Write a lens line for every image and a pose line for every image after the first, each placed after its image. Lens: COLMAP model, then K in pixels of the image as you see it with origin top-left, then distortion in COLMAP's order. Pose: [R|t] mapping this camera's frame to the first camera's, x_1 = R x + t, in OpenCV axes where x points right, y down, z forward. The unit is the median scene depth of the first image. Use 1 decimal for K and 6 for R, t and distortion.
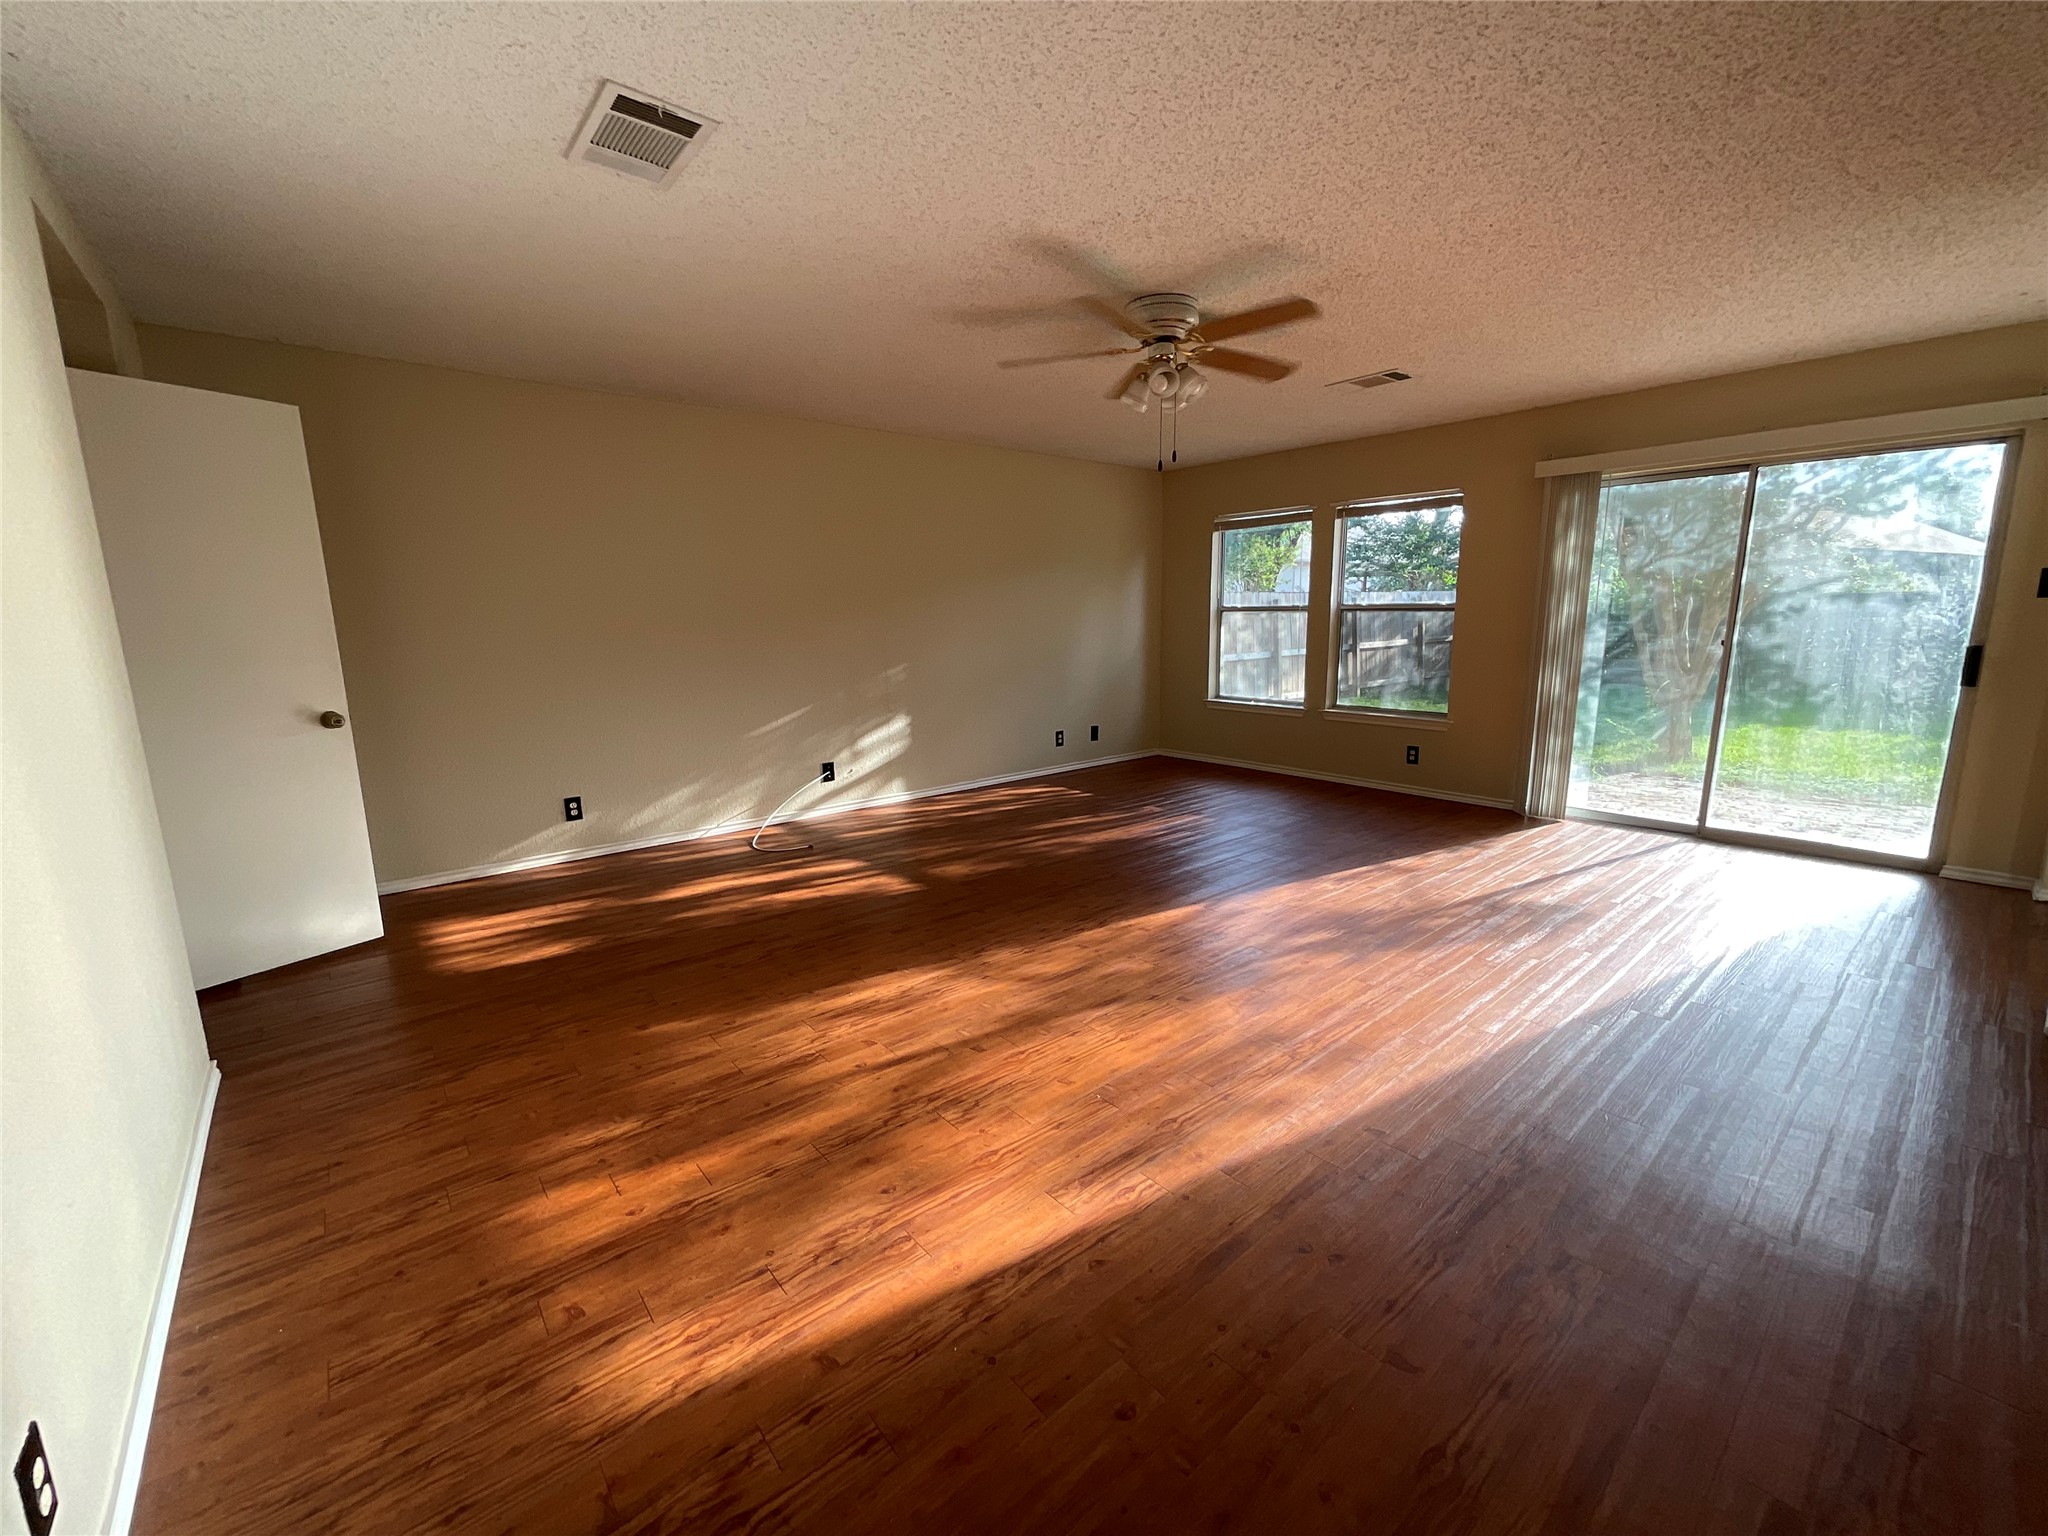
lens RADIAL K [[822.4, 0, 1027.0], [0, 822.4, 762.3], [0, 0, 1]] dist [-0.002692, -0.000226]
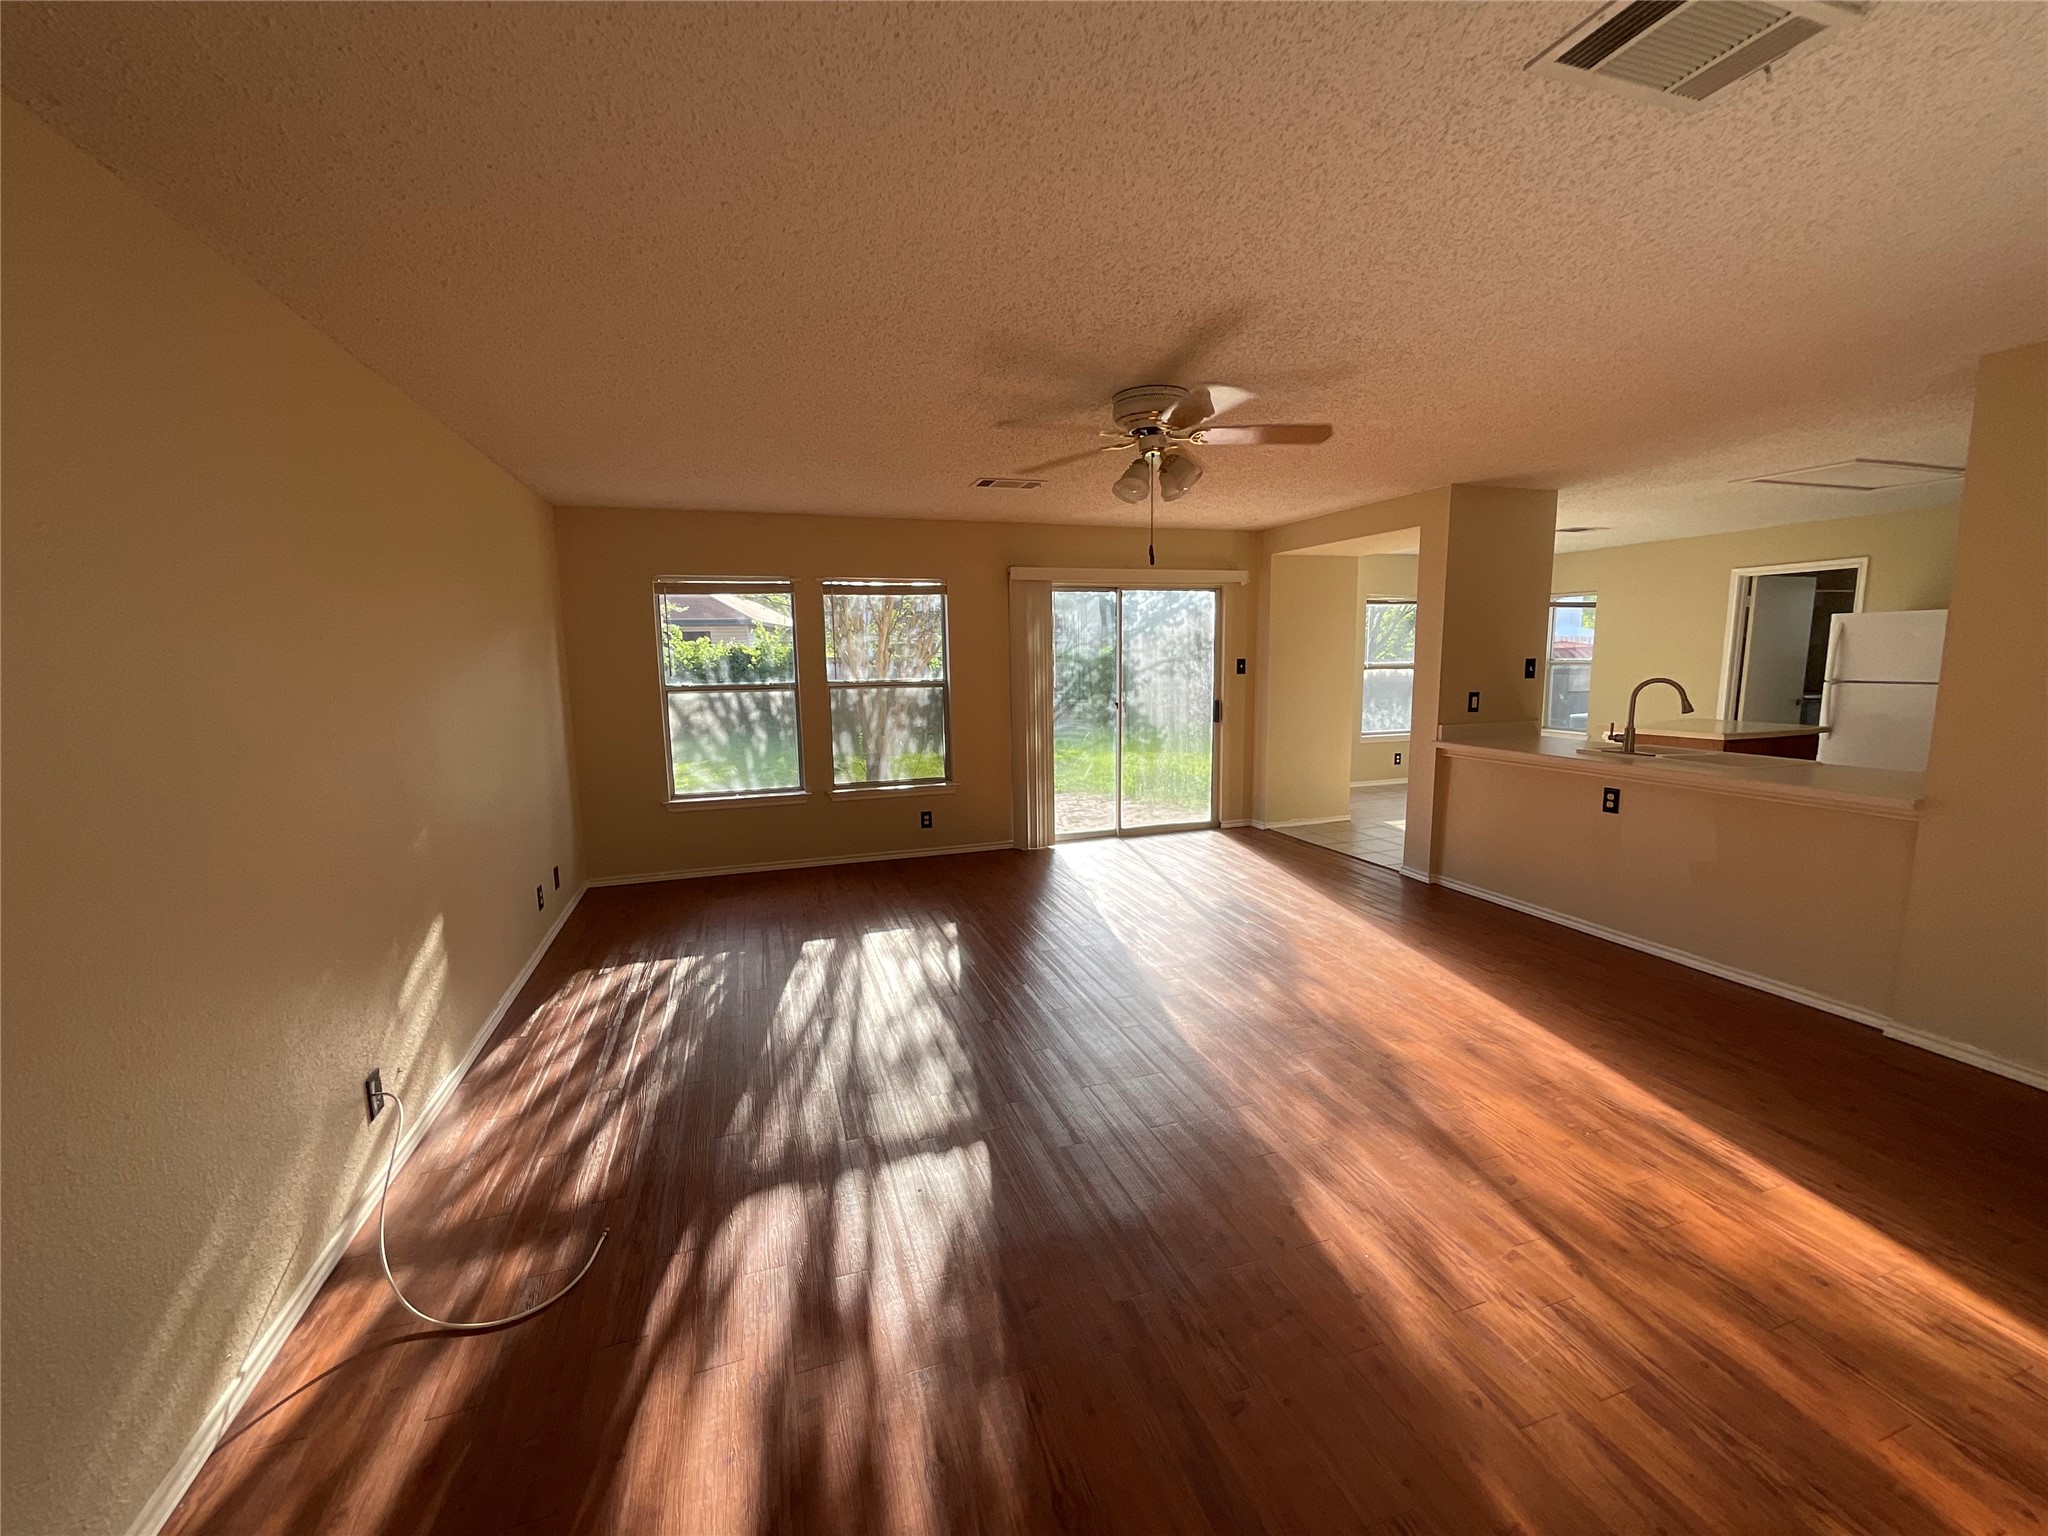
lens RADIAL K [[822.4, 0, 1037.4], [0, 822.4, 768.2], [0, 0, 1]] dist [-0.002692, -0.000226]
pose [[0.352025, -0.126543, 0.927397, -0.634660], [0.172268, 0.982652, 0.068692, -0.169703], [-0.920001, 0.135579, 0.367718, 0.644817]]
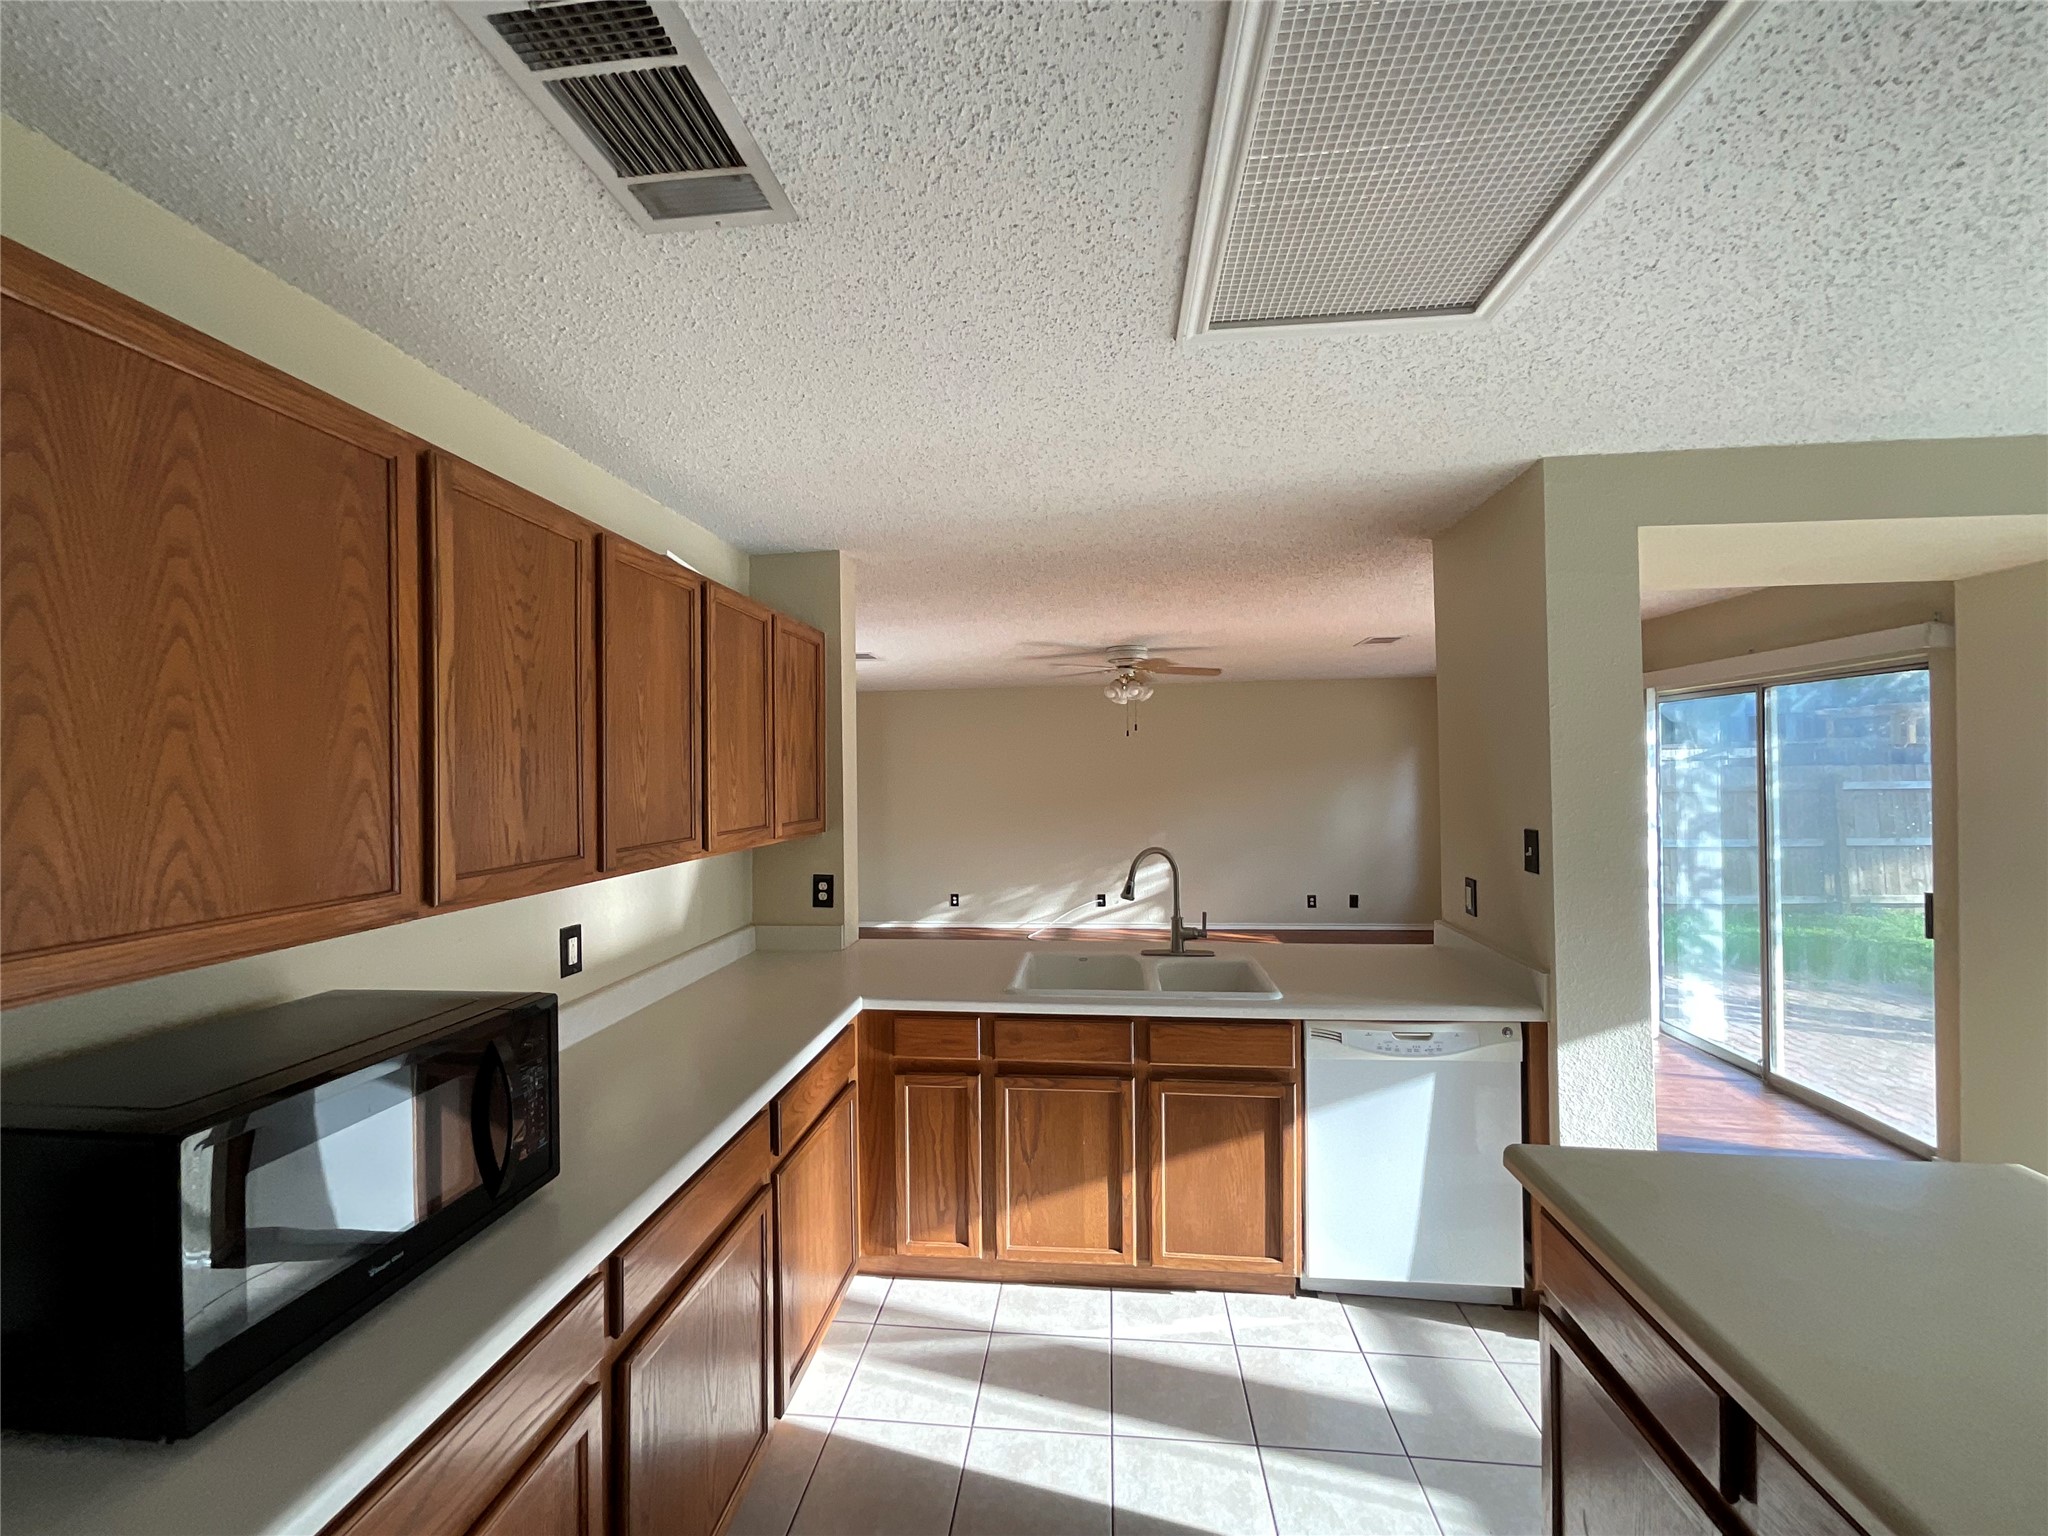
lens RADIAL K [[822.4, 0, 1025.6], [0, 822.4, 767.6], [0, 0, 1]] dist [-0.002692, -0.000226]
pose [[0.687400, 0.000832, -0.726279, 1.015353], [-0.123618, 0.985542, -0.115871, -0.048719], [0.715682, 0.169431, 0.677564, -0.264184]]
